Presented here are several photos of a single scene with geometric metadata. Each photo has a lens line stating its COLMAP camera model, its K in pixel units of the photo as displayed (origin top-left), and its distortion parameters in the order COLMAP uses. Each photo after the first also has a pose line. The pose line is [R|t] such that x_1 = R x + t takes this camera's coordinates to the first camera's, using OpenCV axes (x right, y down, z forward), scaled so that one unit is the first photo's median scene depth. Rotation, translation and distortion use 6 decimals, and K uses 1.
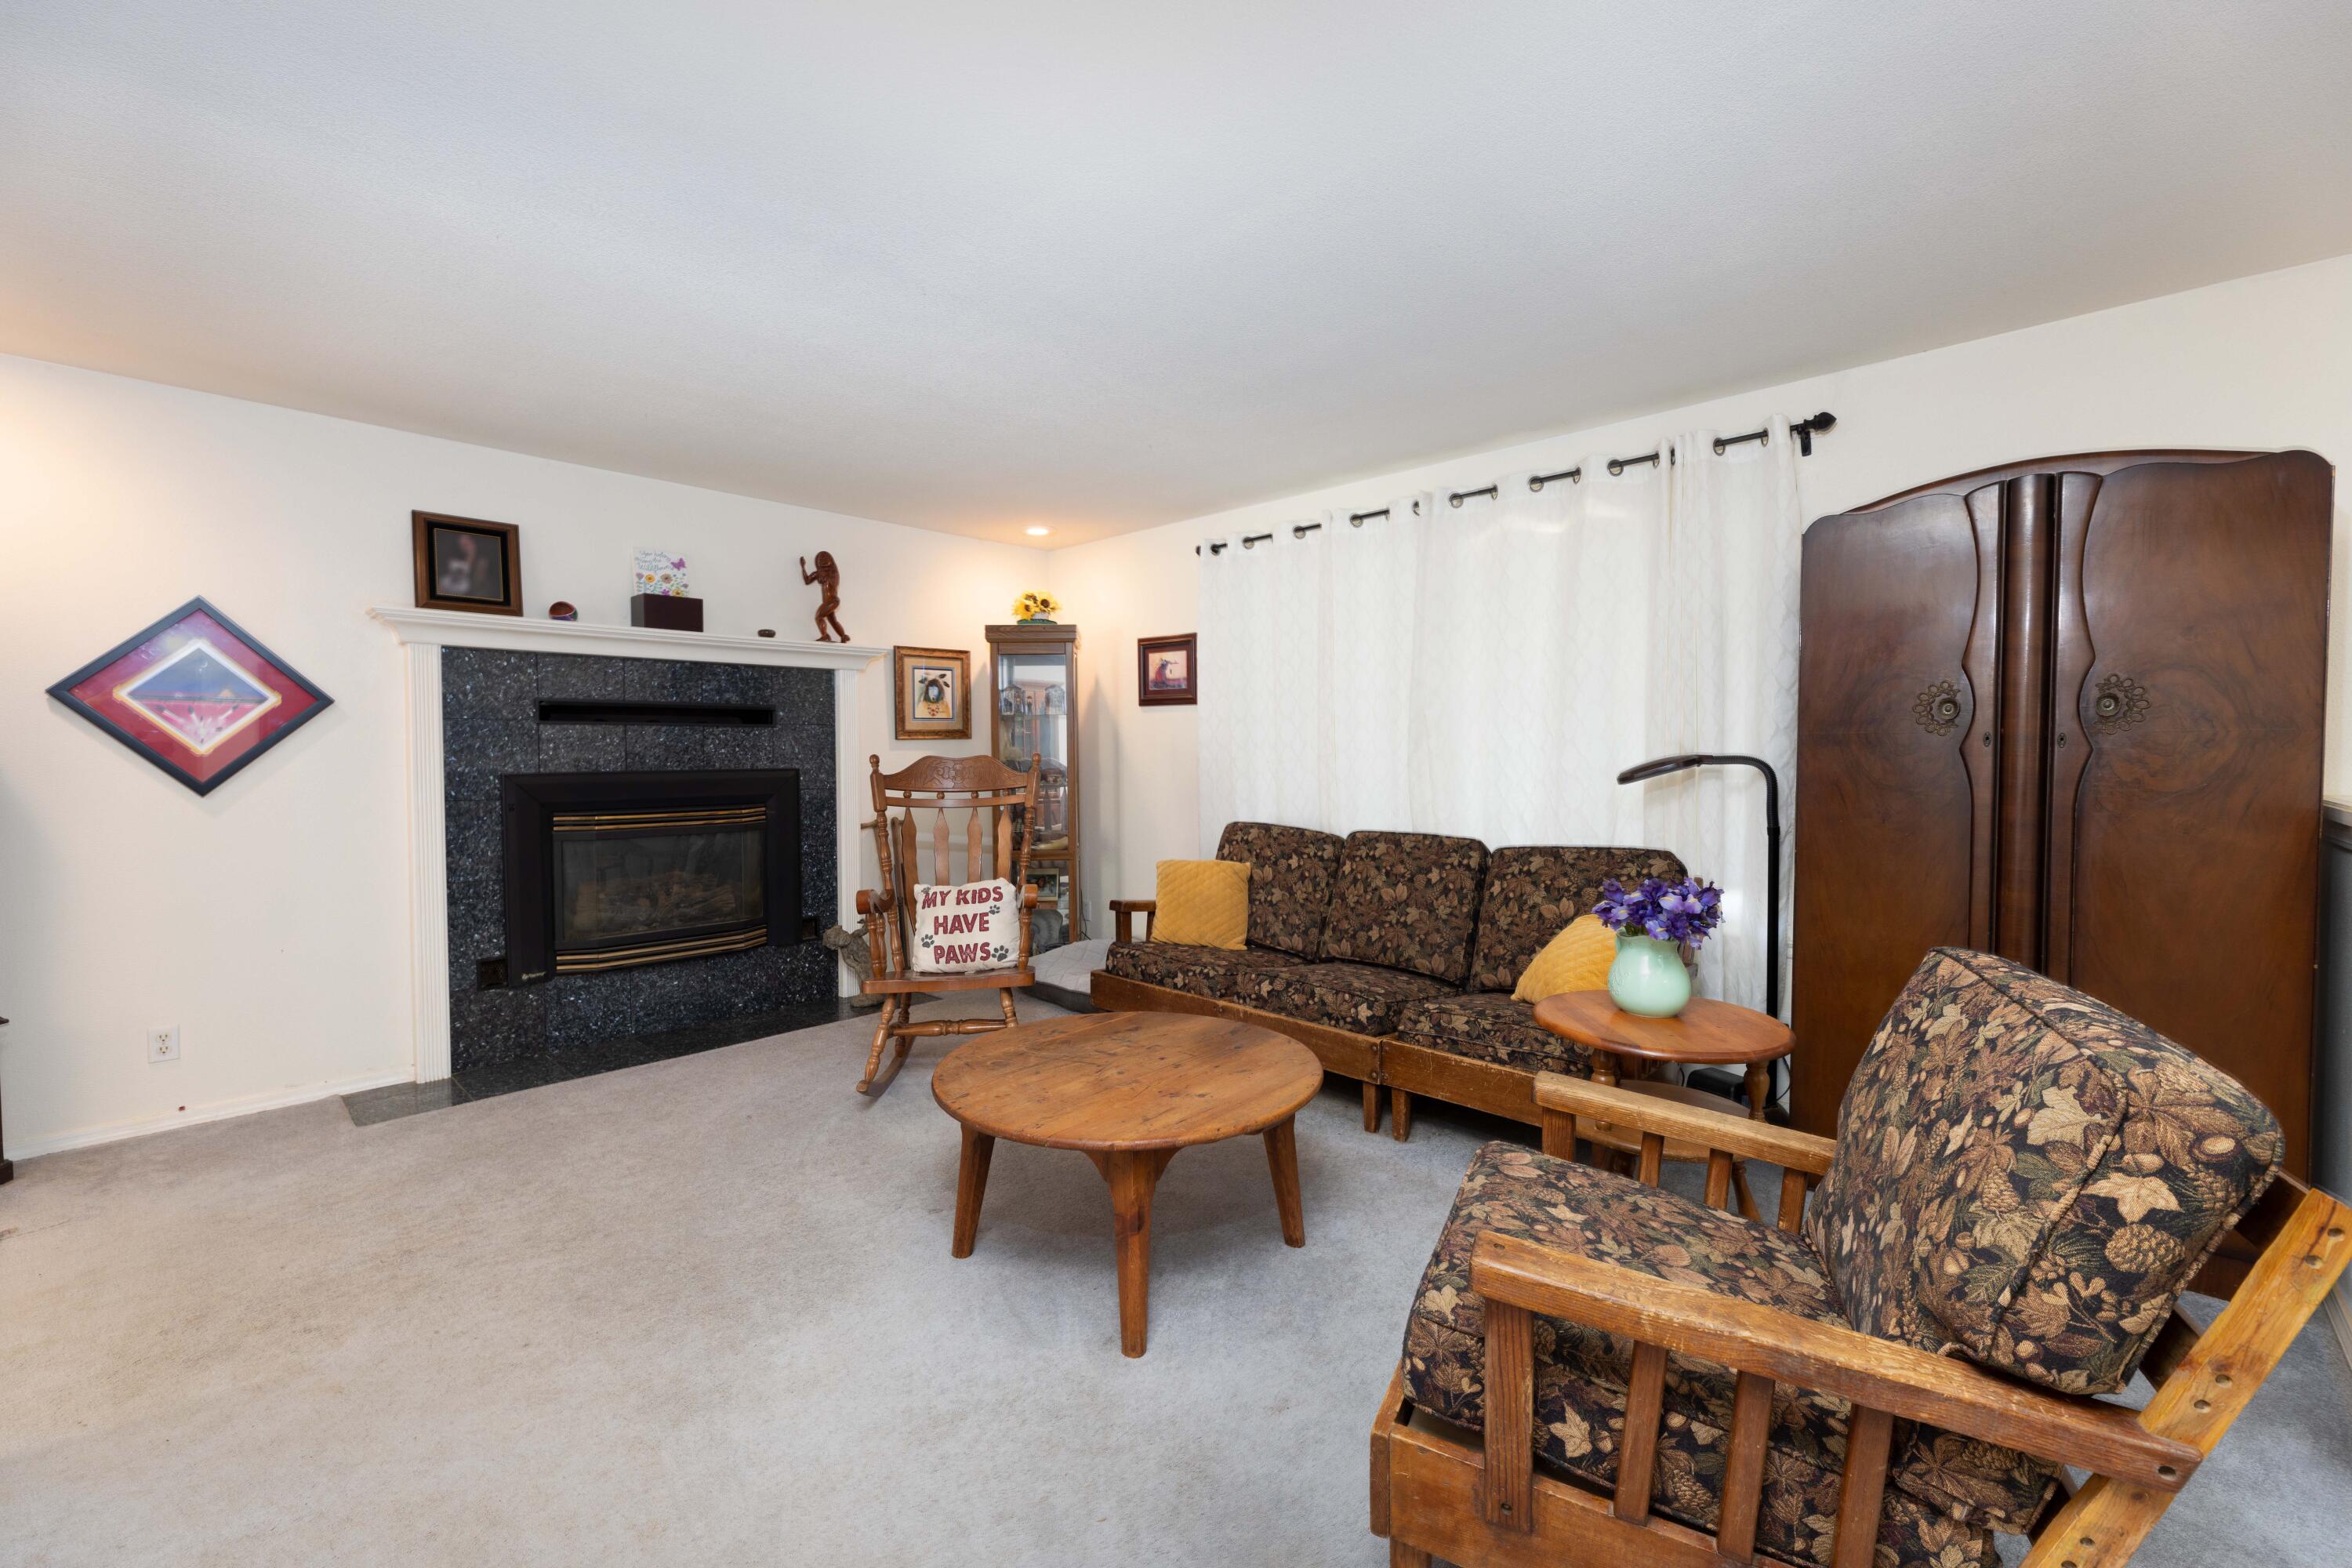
lens RADIAL K [[936.1, 0, 1176.0], [0, 936.1, 784.0], [0, 0, 1]] dist [-0.001922, -0.000129]
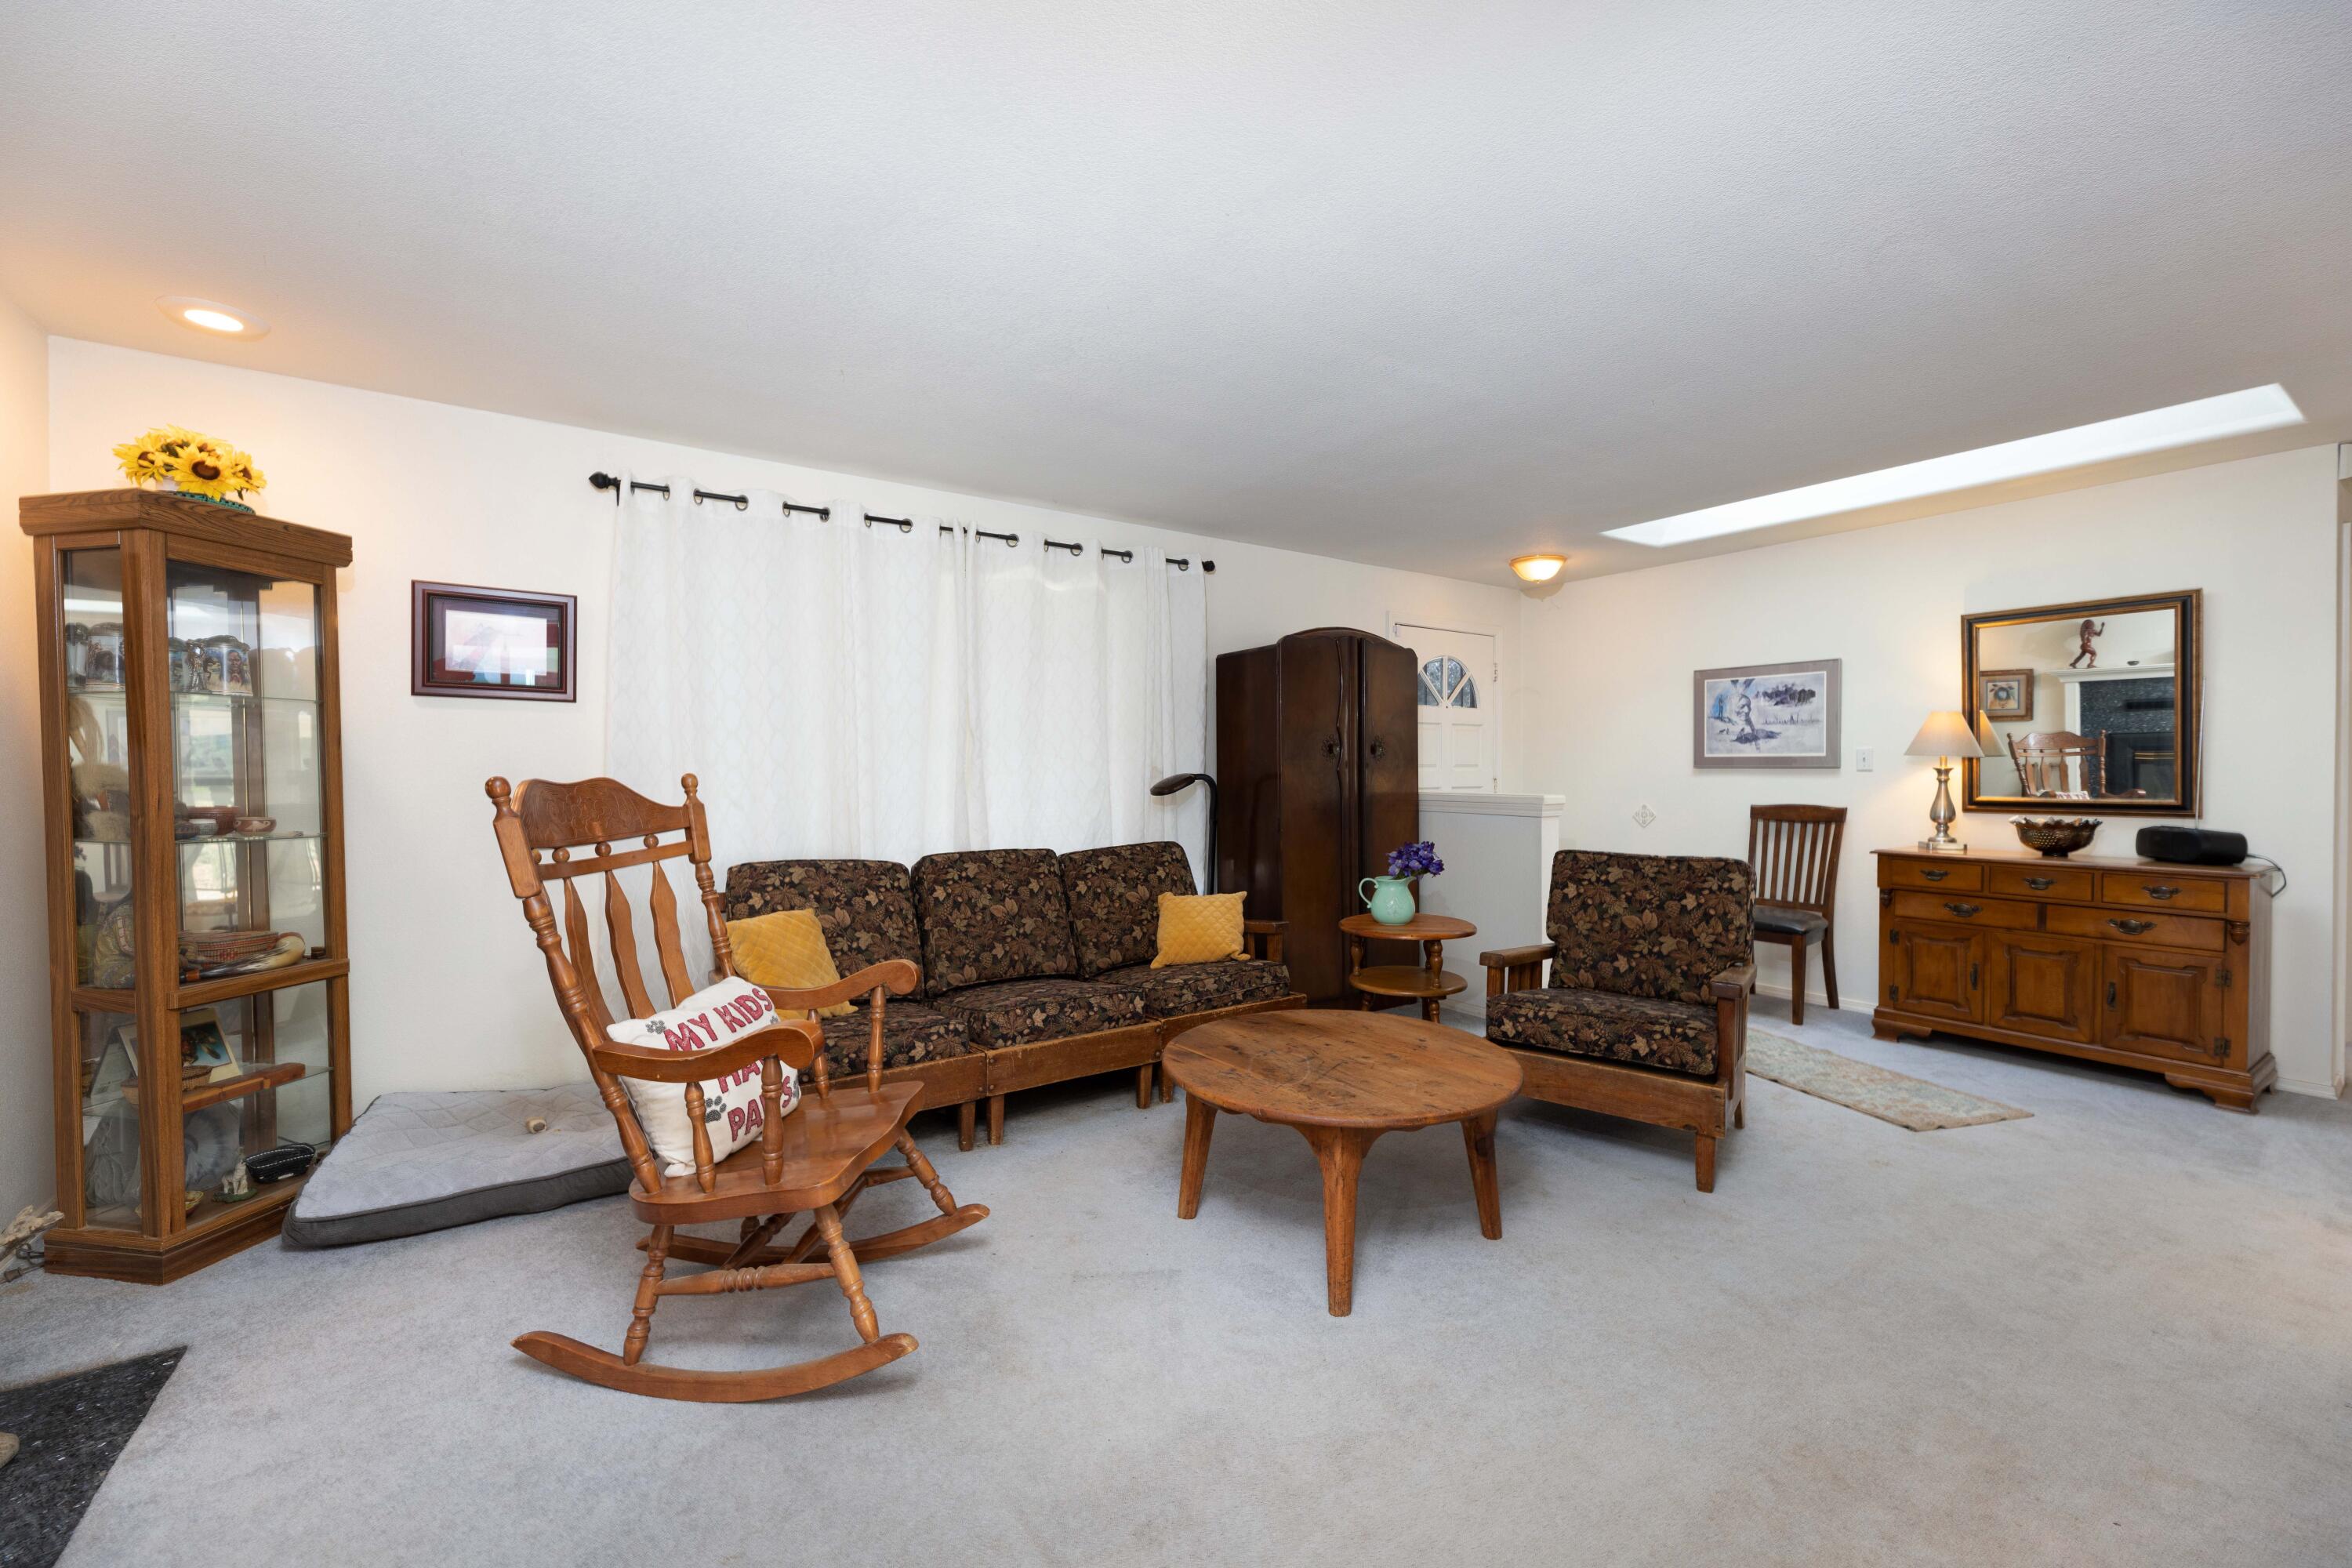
lens RADIAL K [[936.1, 0, 1176.0], [0, 936.1, 784.0], [0, 0, 1]] dist [-0.001922, -0.000129]
pose [[0.218144, -0.018955, 0.975733, -0.816518], [0.029998, 0.999469, 0.012709, -0.032213], [-0.975456, 0.026498, 0.218596, 0.646081]]
